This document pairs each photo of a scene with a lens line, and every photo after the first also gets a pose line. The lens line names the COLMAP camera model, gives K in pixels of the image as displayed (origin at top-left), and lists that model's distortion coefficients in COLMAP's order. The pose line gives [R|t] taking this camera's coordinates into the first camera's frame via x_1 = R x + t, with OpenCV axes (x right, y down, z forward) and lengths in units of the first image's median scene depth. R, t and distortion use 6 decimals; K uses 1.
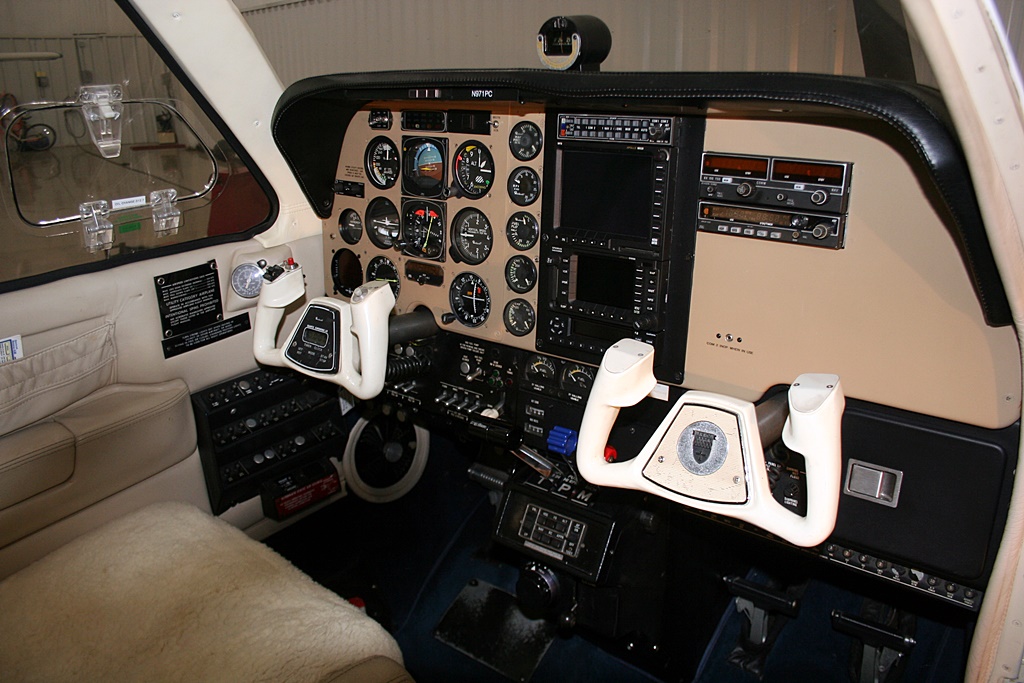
lens RADIAL K [[860.6, 0, 507.2], [0, 860.6, 339.1], [0, 0, 1]] dist [-0.098740, 0.042231]
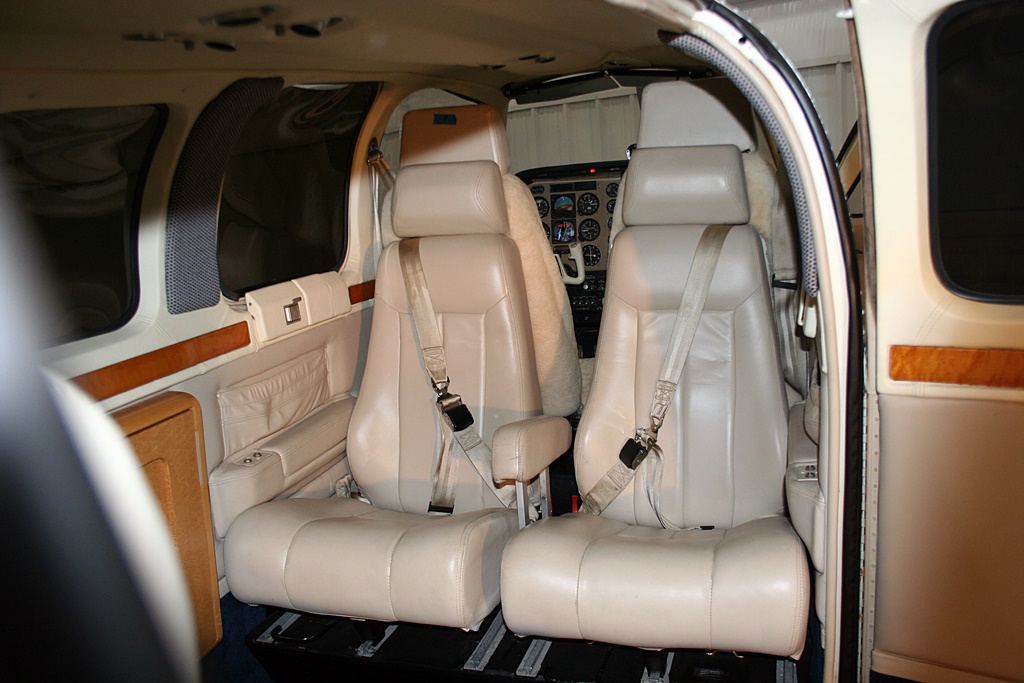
lens RADIAL K [[861.2, 0, 511.8], [0, 861.2, 342.0], [0, 0, 1]] dist [-0.002080, 0.001179]
pose [[0.920033, -0.097780, 0.379444, -1.251966], [0.168097, 0.973222, -0.156790, 0.564589], [-0.353952, 0.208035, 0.911833, -1.176364]]
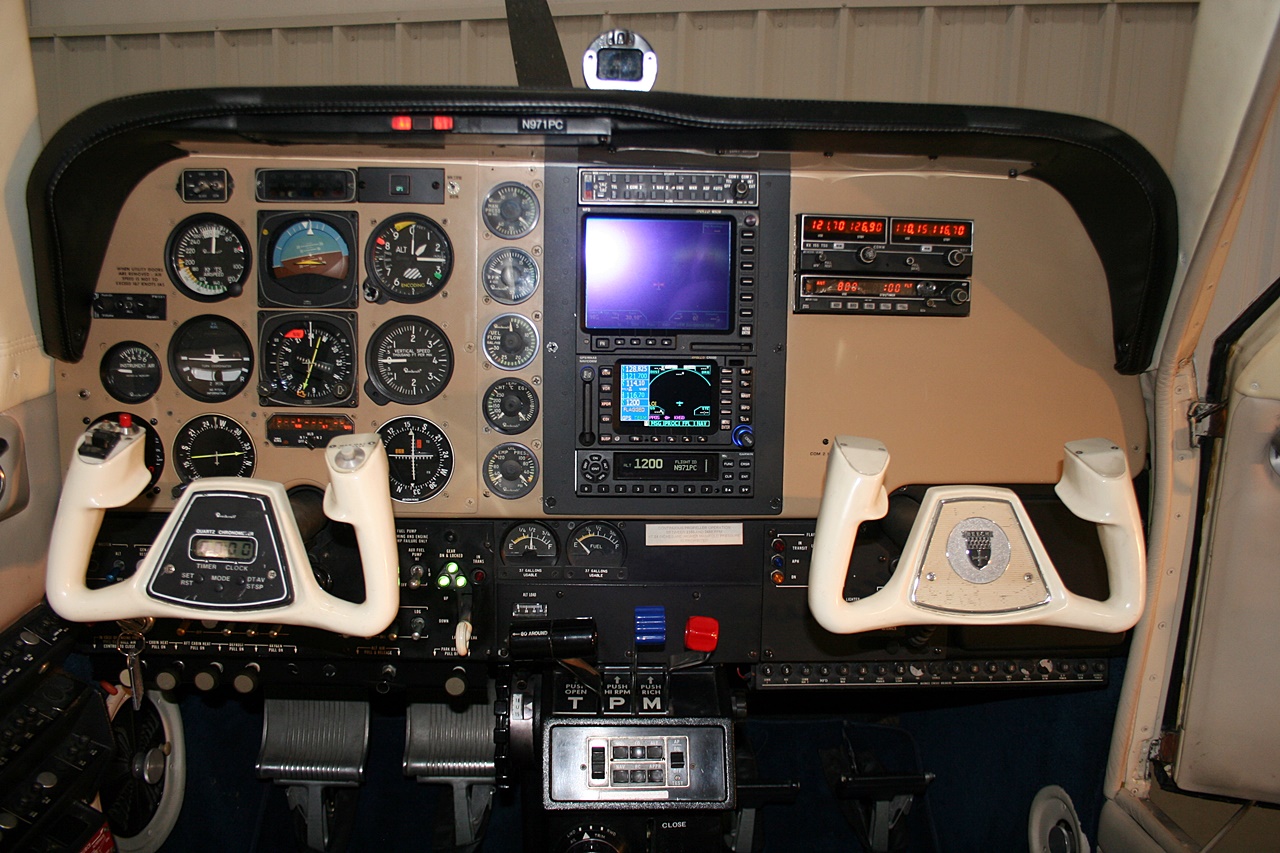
lens RADIAL K [[1075.7, 0, 635.3], [0, 1075.7, 432.0], [0, 0, 1]] dist [-0.098740, 0.042231]
pose [[0.745586, -0.099349, 0.658963, -0.451766], [0.180511, 0.981967, -0.056192, 0.009729], [-0.641497, 0.160846, 0.750074, 0.292774]]
